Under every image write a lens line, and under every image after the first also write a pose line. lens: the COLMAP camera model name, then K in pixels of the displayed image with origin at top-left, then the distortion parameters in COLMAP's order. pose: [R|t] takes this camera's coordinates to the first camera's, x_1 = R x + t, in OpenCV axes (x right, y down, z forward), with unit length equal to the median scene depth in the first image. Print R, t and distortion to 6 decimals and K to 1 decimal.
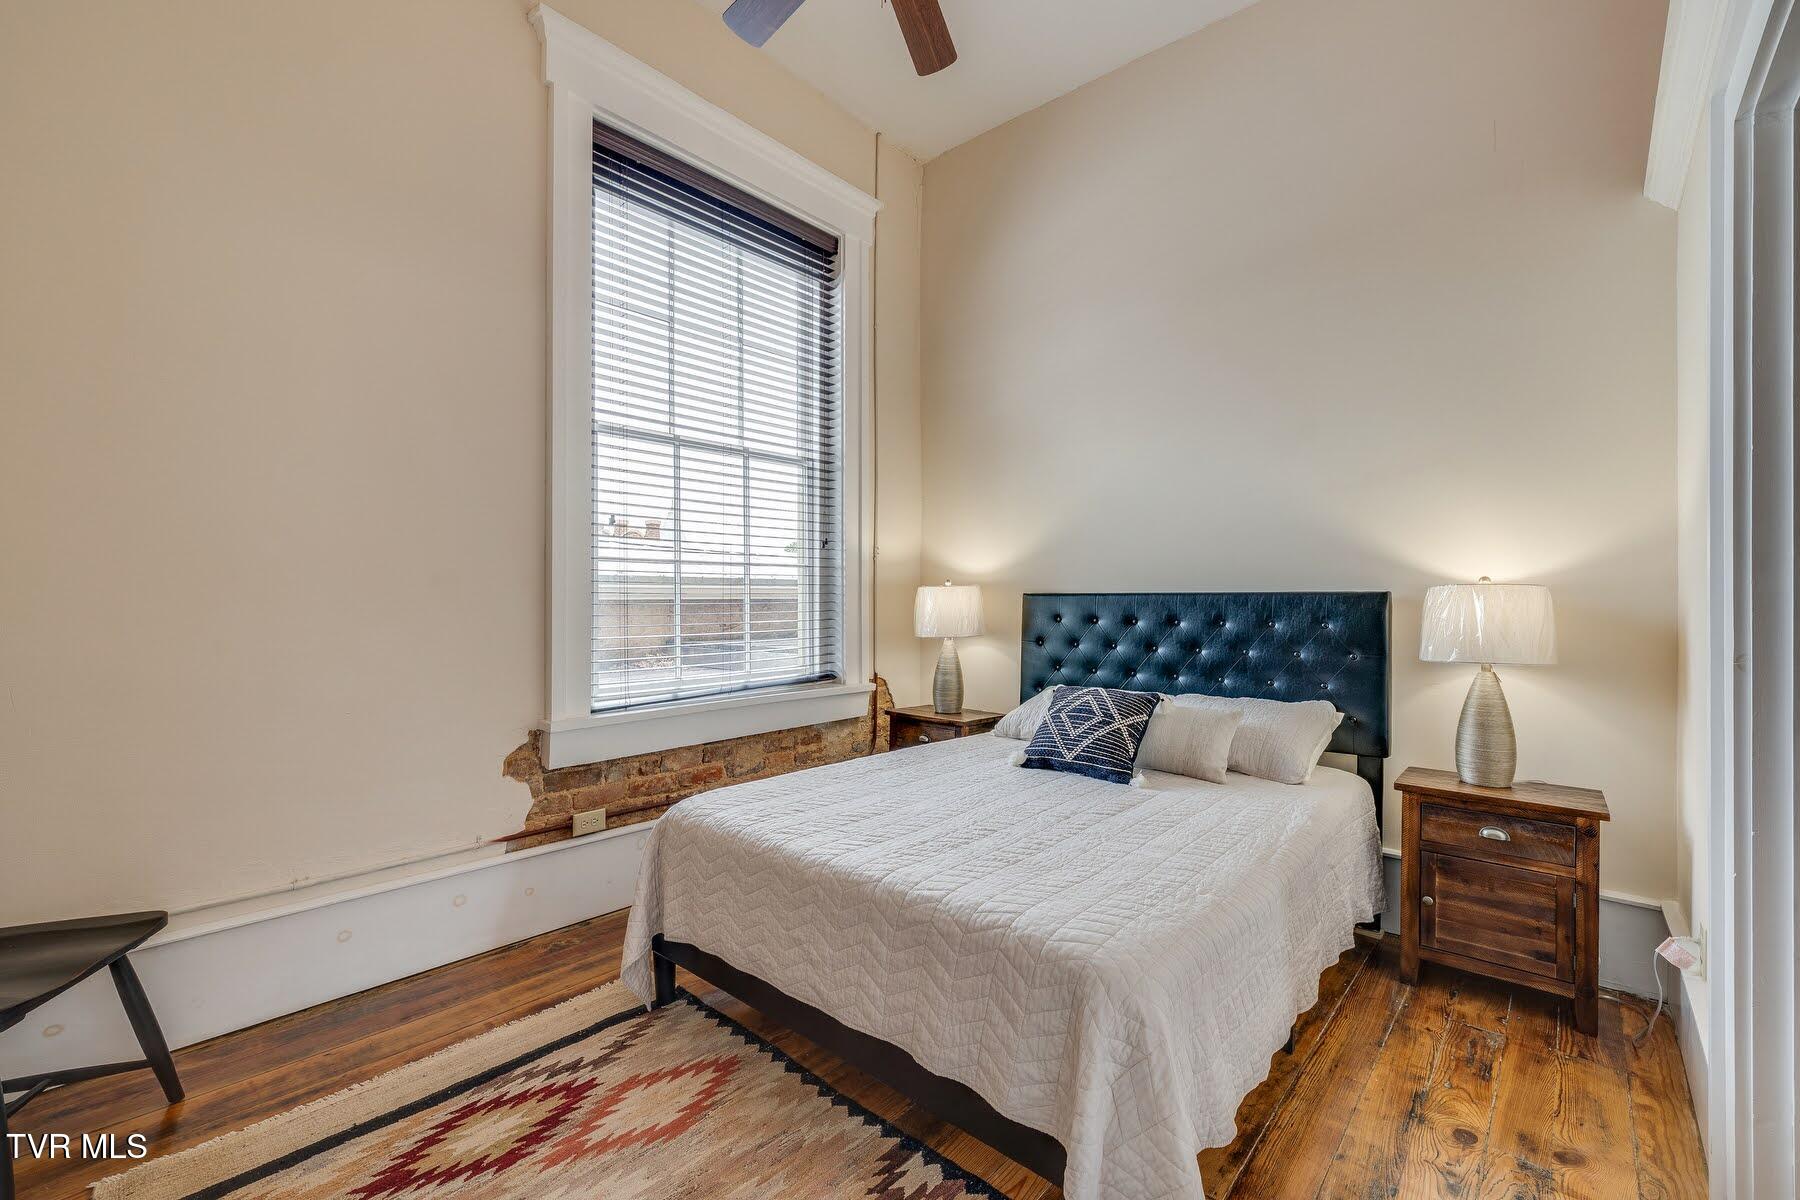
lens RADIAL K [[765.3, 0, 907.5], [0, 765.3, 597.8], [0, 0, 1]] dist [0.005013, -0.000024]
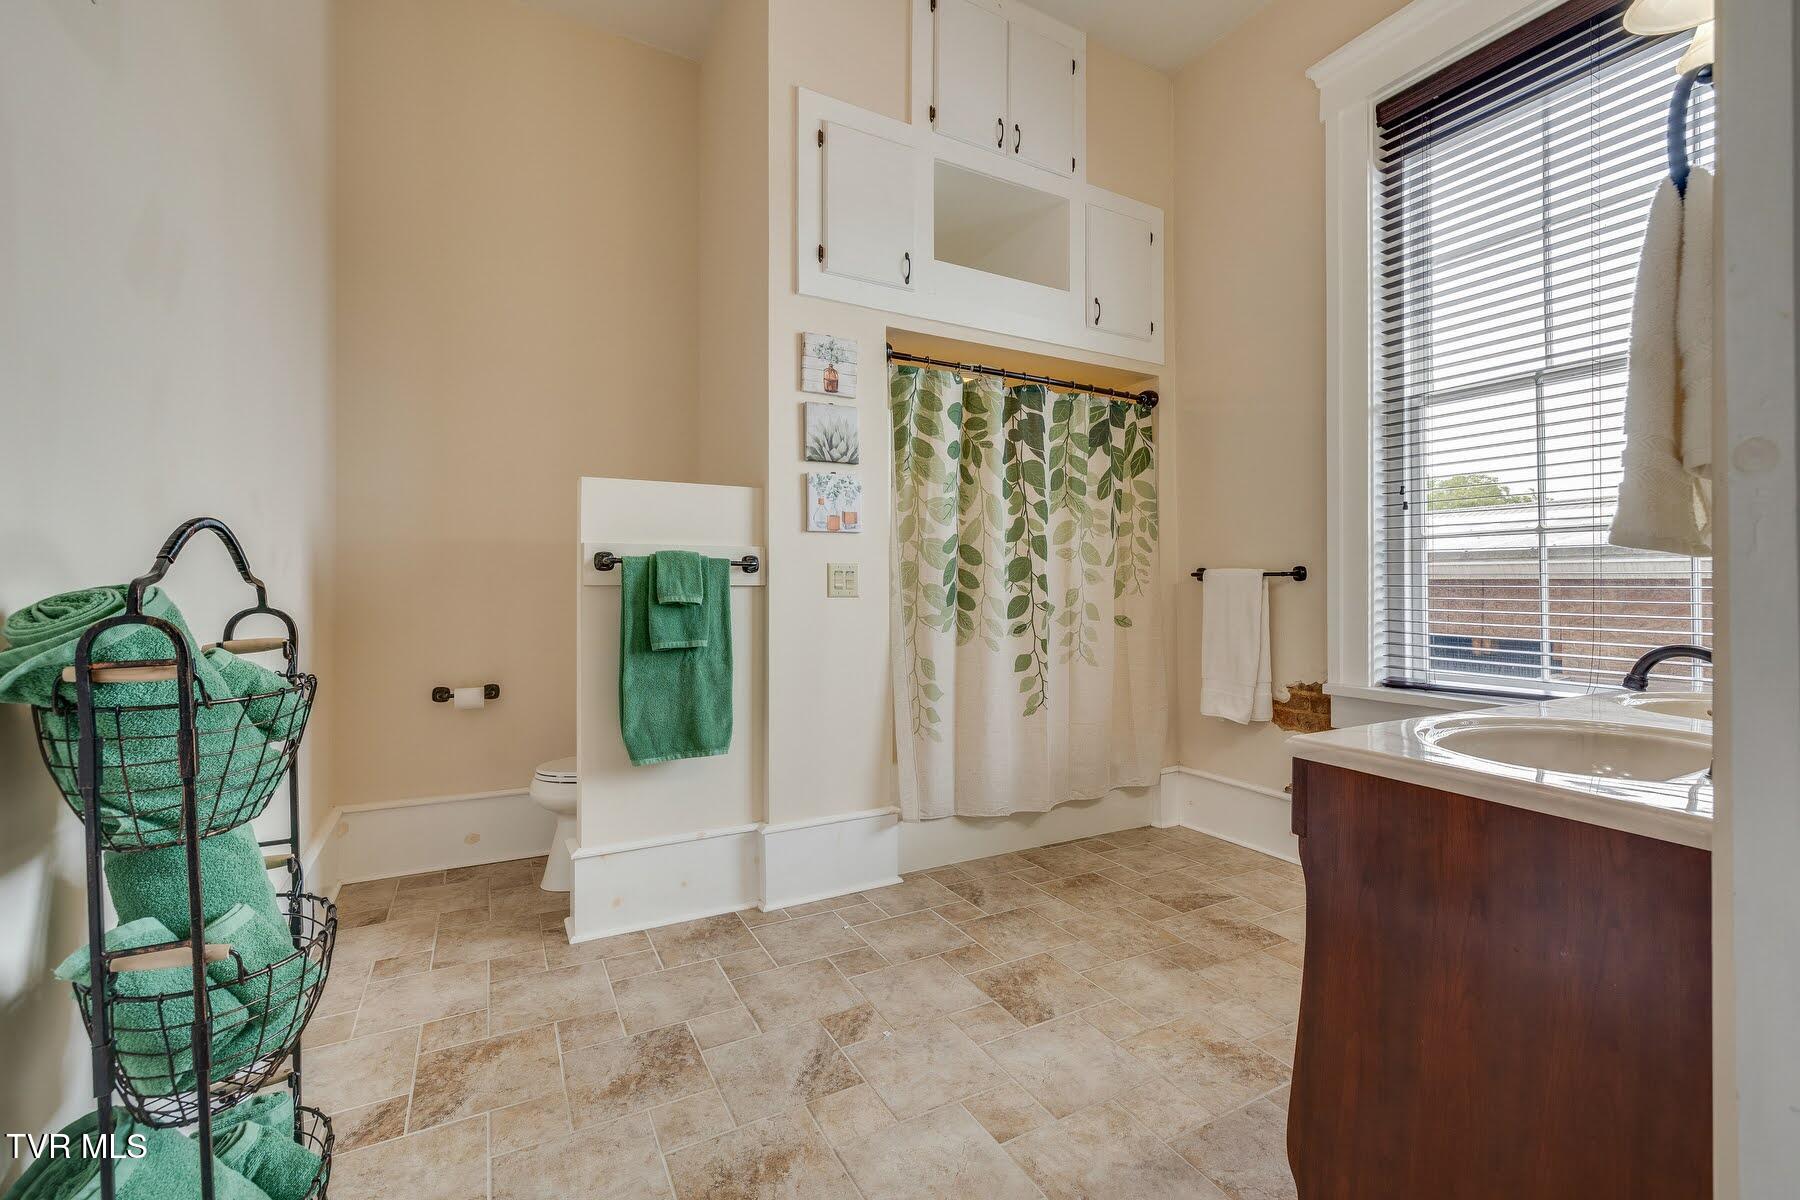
lens RADIAL K [[765.3, 0, 910.2], [0, 765.3, 578.8], [0, 0, 1]] dist [0.005013, -0.000024]
pose [[-0.327330, -0.006666, -0.944887, 0.643850], [-0.000447, 0.999976, -0.006900, 0.005536], [0.944910, -0.001836, -0.327325, 0.650597]]
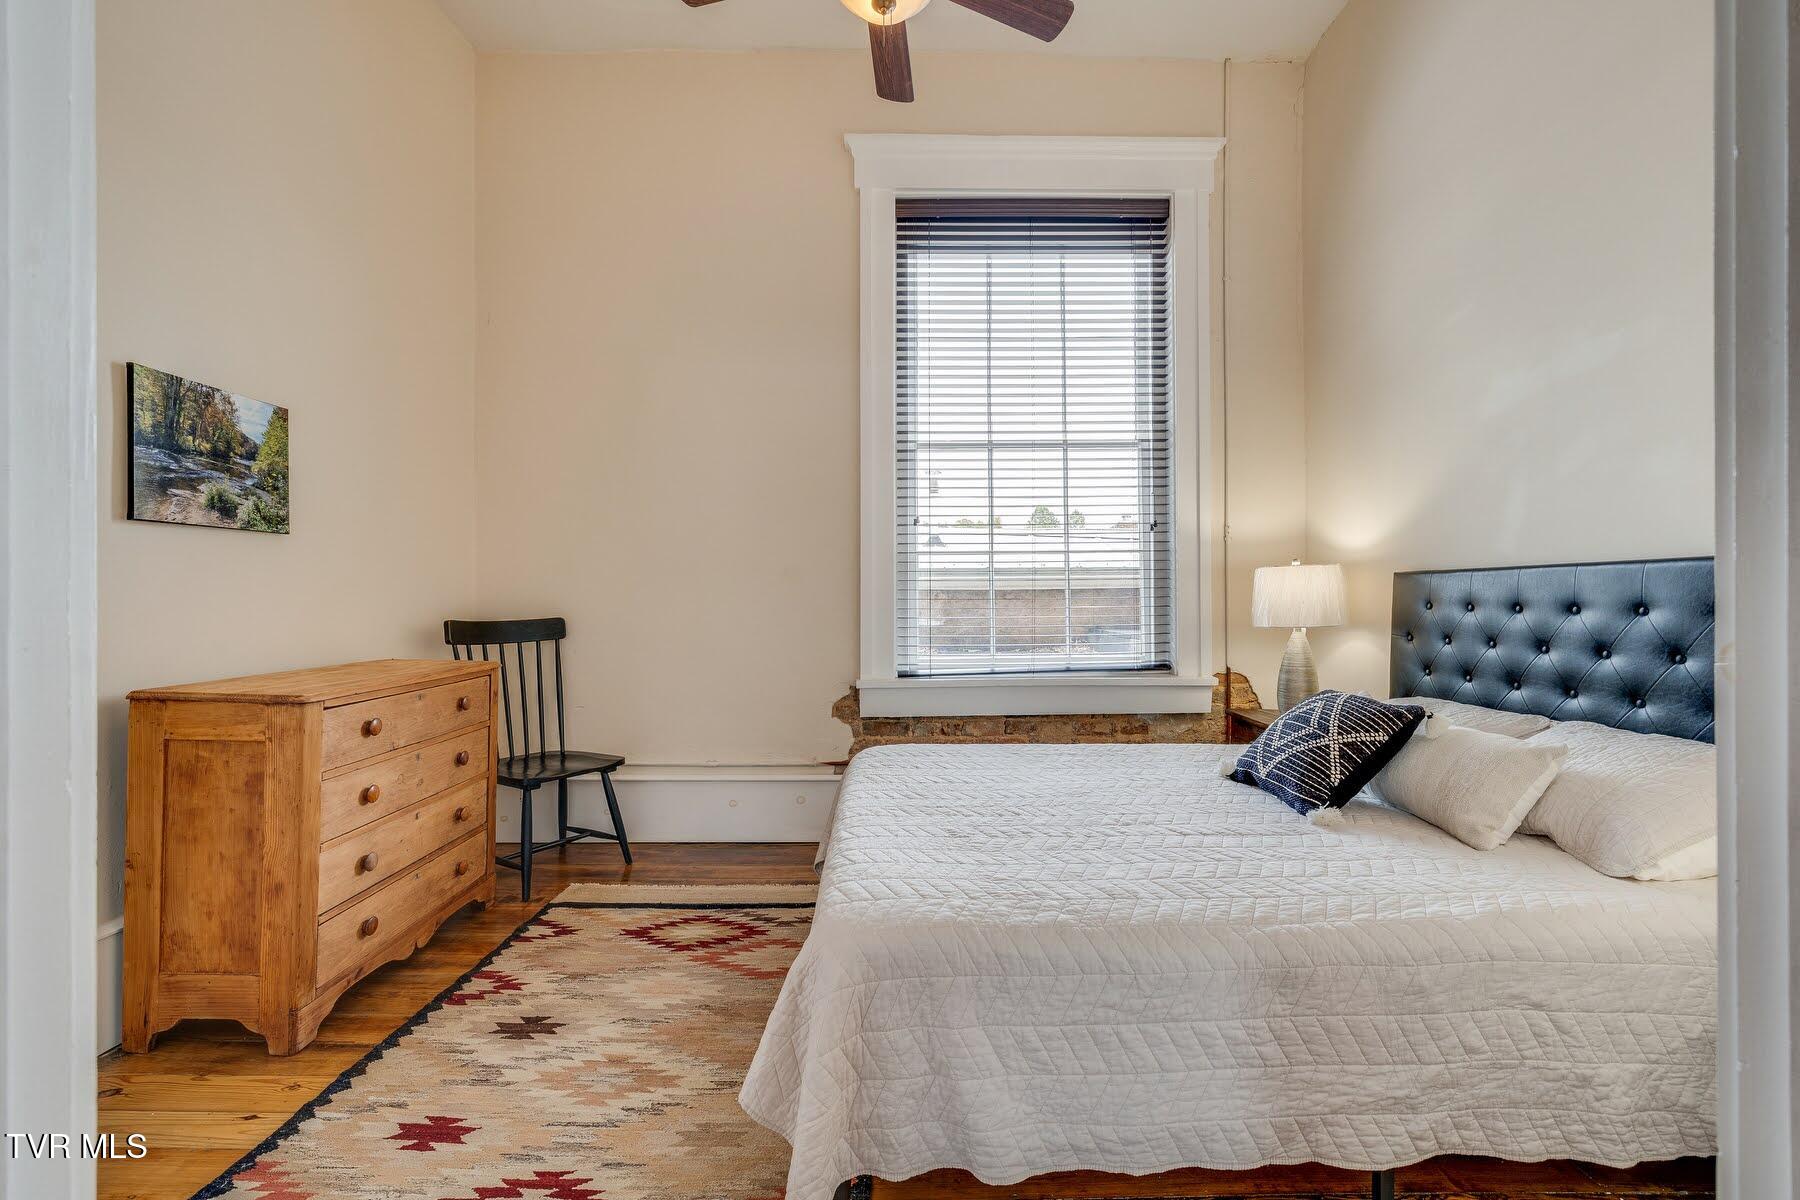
lens RADIAL K [[760.4, 0, 902.3], [0, 760.4, 598.3], [0, 0, 1]] dist [0.005003, 0.000265]
pose [[0.672822, -0.004346, -0.739792, 0.437785], [0.007174, 0.999974, 0.000650, 0.018136], [0.739770, -0.005744, 0.672835, 0.149786]]
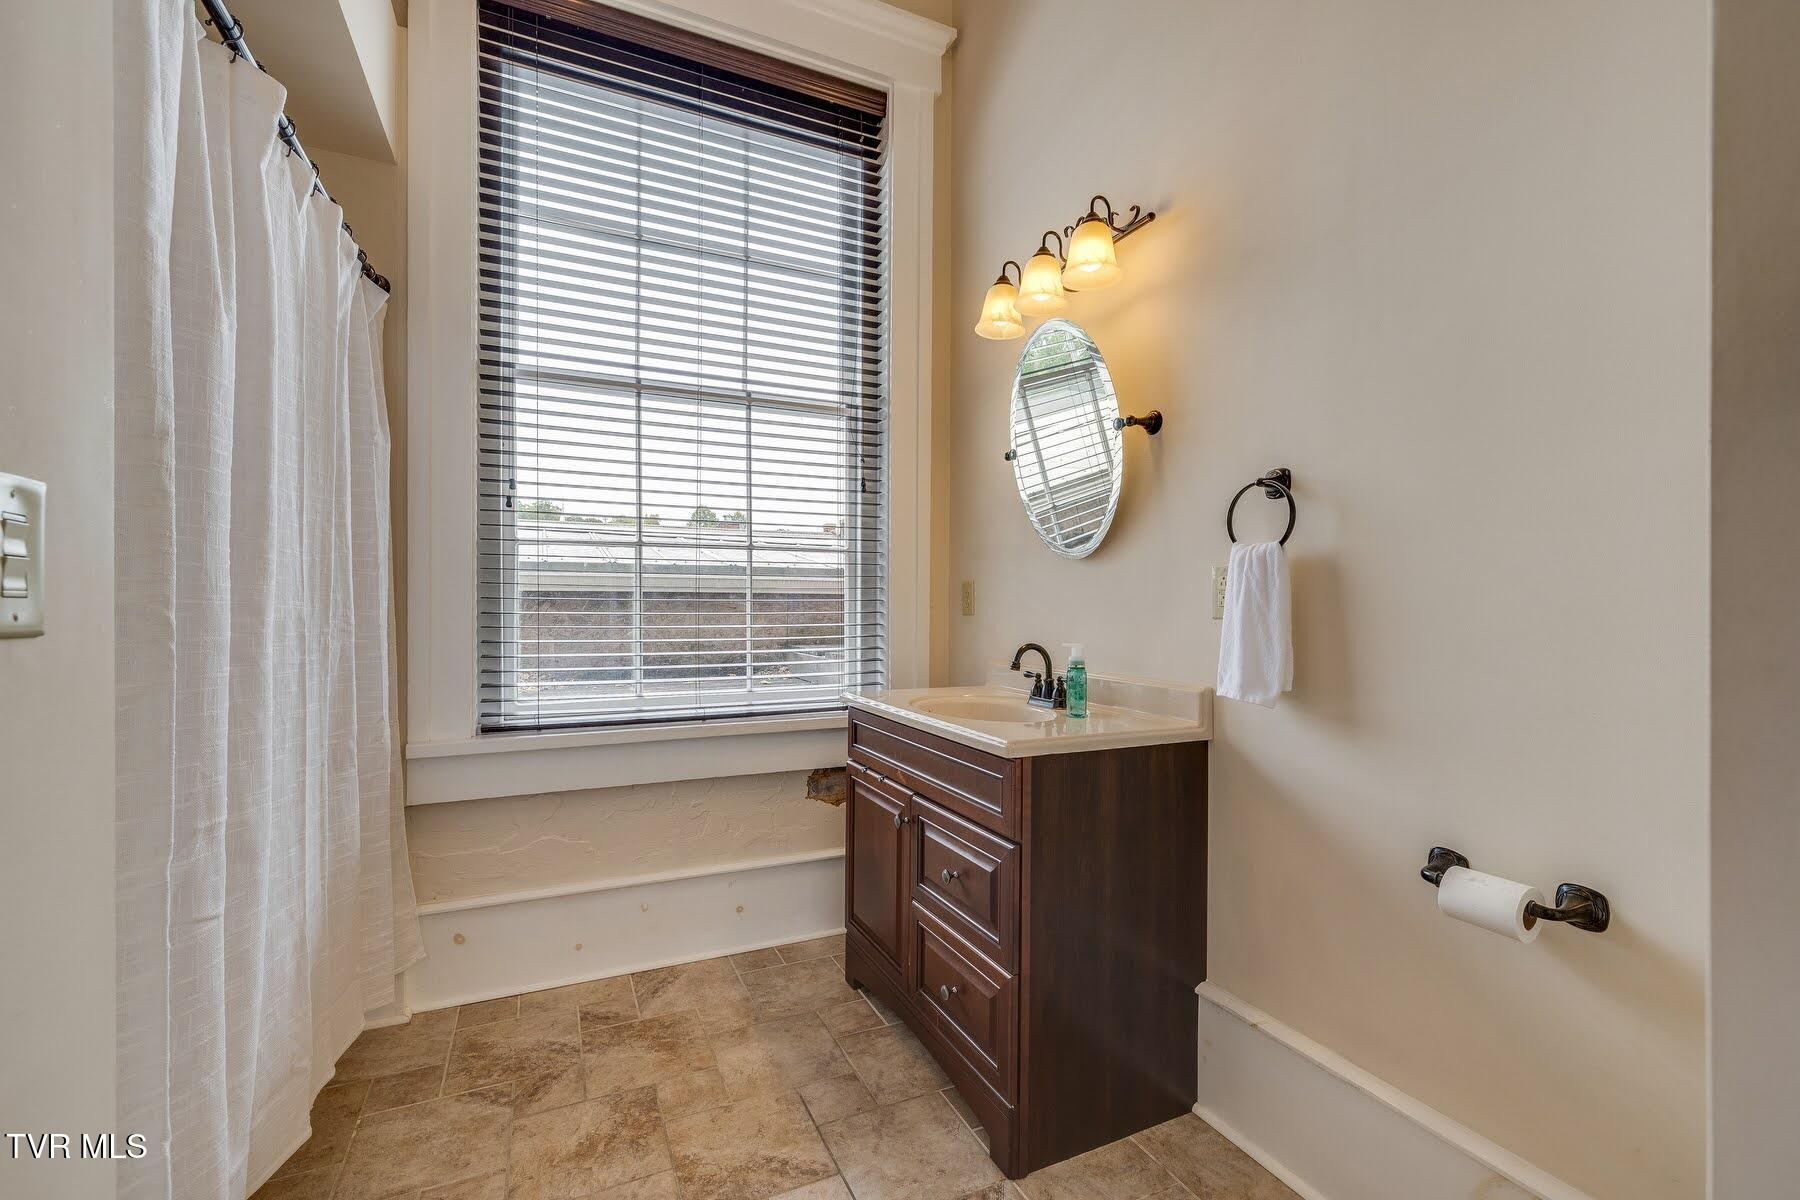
lens RADIAL K [[835.0, 0, 938.7], [0, 835.0, 611.0], [0, 0, 1]] dist [0.011339, -0.001645]
pose [[0.933605, 0.014072, -0.358027, 0.285066], [-0.007535, 0.999779, 0.019648, 0.000672], [0.358224, -0.015646, 0.933504, 0.319129]]
